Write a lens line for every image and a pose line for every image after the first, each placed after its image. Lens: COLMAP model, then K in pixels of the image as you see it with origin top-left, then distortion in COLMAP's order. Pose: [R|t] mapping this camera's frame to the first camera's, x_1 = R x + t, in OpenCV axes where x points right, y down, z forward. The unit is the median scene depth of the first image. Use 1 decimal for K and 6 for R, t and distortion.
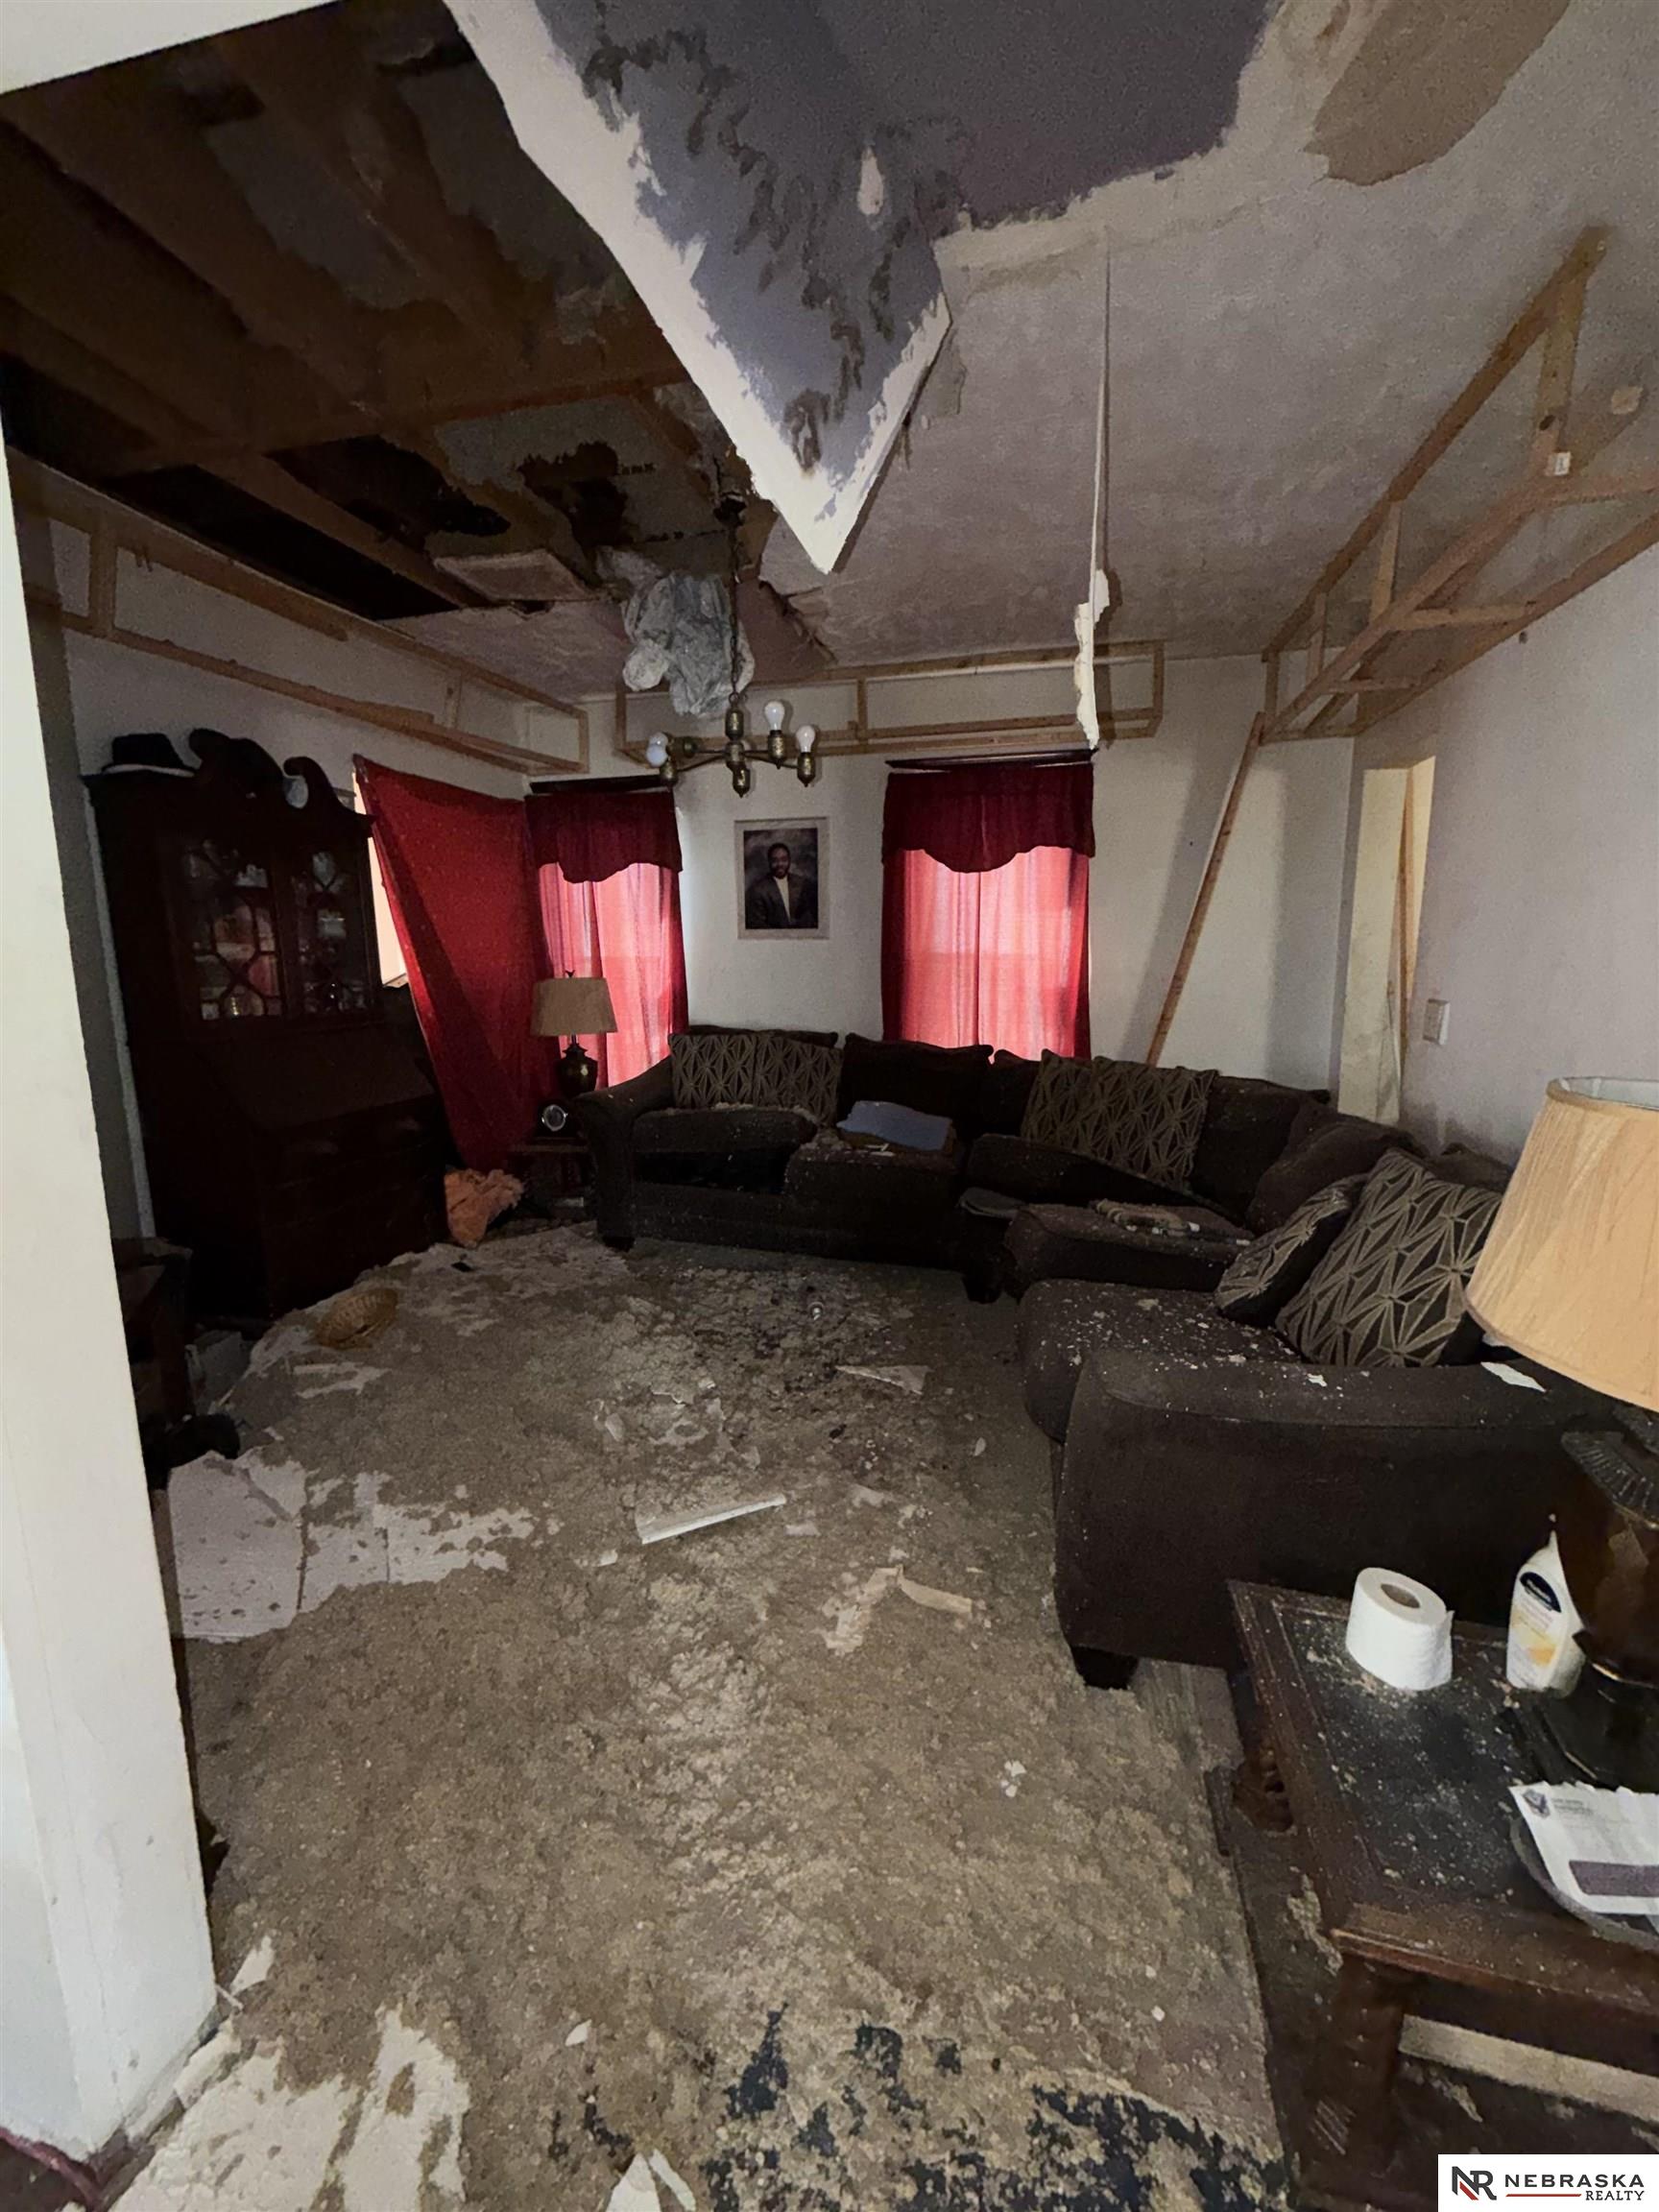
lens RADIAL K [[871.6, 0, 815.0], [0, 871.6, 1095.5], [0, 0, 1]] dist [0.001985, 0.000020]
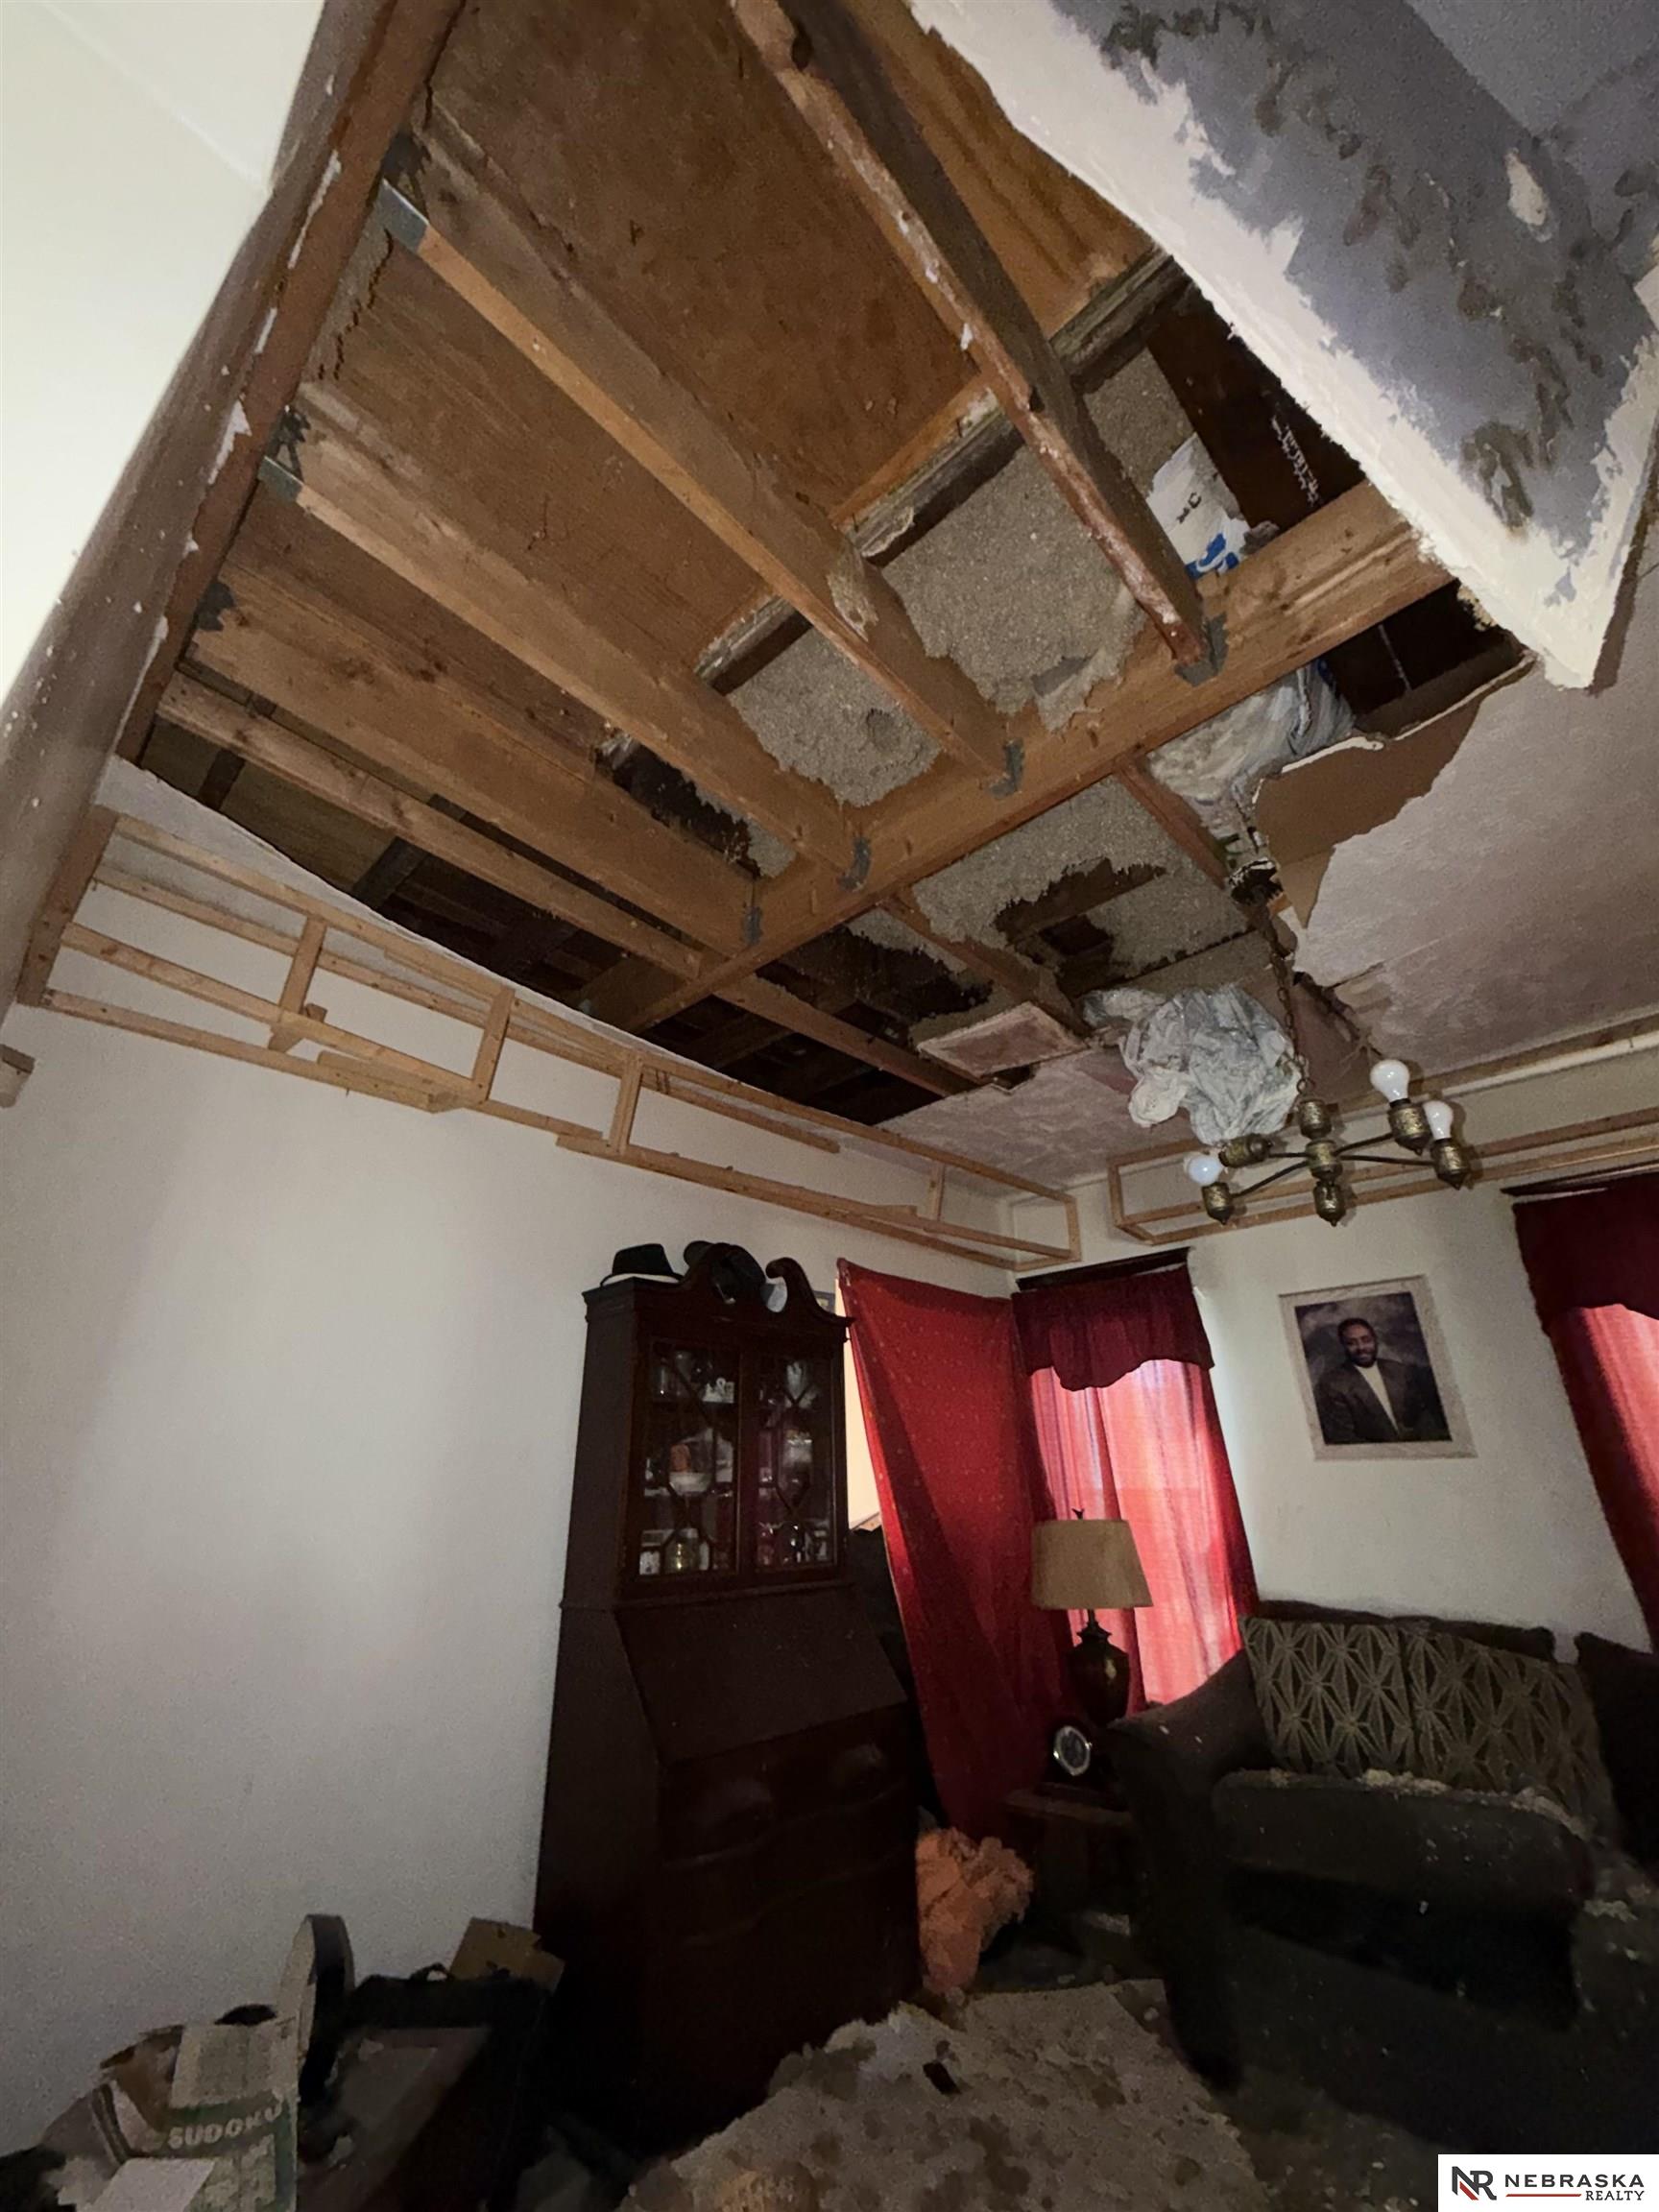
lens RADIAL K [[884.3, 0, 832.8], [0, 884.3, 1090.8], [0, 0, 1]] dist [0.000404, 0.000244]
pose [[0.878325, -0.199885, -0.434270, -0.085481], [-0.071851, 0.842881, -0.533281, -0.033912], [0.472633, 0.499597, 0.725962, 0.222797]]
